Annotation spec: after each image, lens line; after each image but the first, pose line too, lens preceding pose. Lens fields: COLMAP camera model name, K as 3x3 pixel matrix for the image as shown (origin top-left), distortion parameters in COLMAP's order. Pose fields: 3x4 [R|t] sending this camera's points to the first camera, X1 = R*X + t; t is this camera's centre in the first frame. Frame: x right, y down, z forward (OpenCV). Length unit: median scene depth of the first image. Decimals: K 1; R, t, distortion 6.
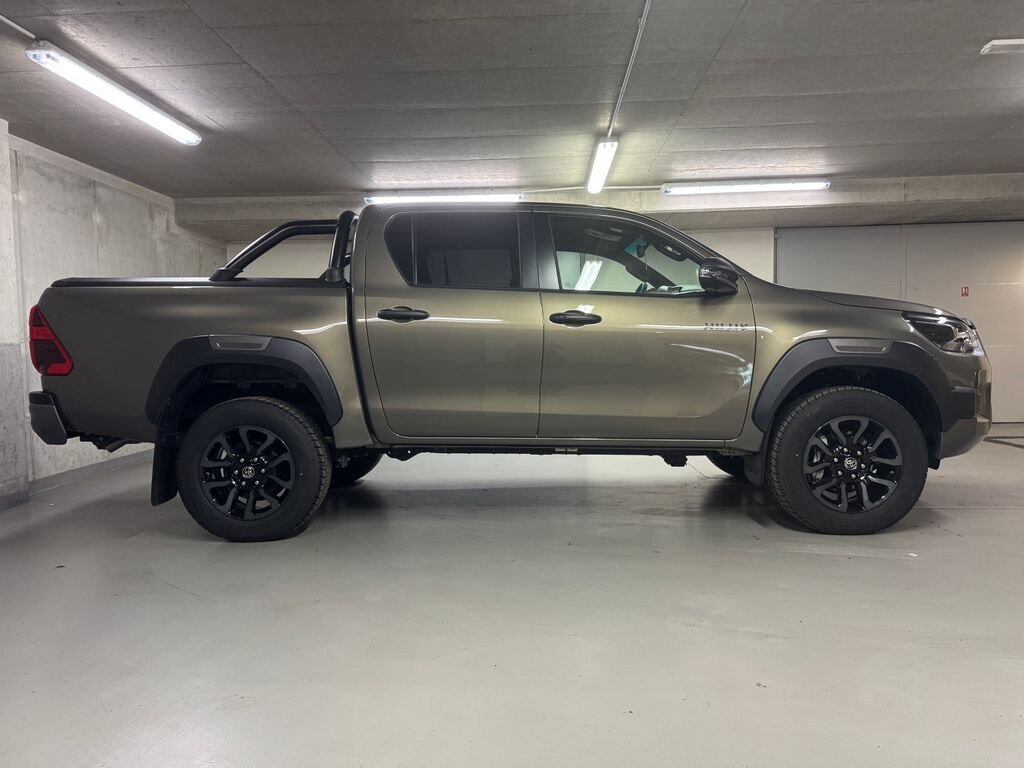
lens RADIAL K [[712.2, 0, 510.1], [0, 712.2, 394.0], [0, 0, 1]] dist [0.028312, -0.029131]
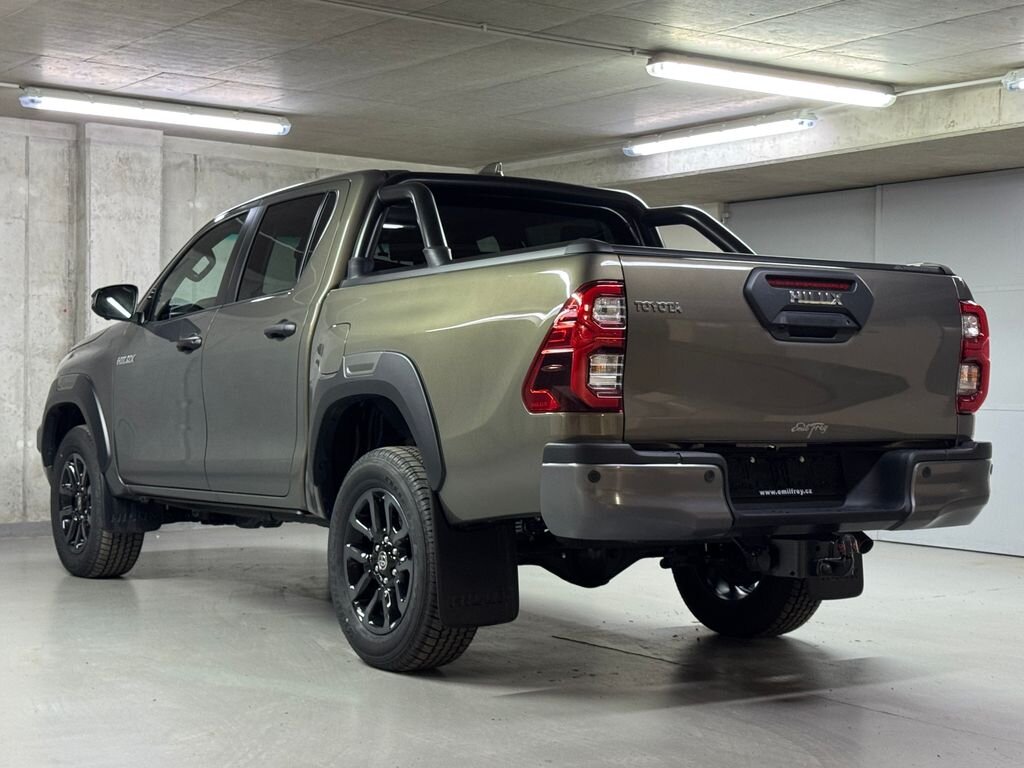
lens RADIAL K [[1682.2, 0, 518.4], [0, 1682.2, 387.4], [0, 0, 1]] dist [0.141177, 0.000000]
pose [[0.619404, 0.029936, -0.784501, 1.052488], [-0.079498, 0.996528, -0.024741, -0.017523], [0.781037, 0.077691, 0.619633, 0.000386]]
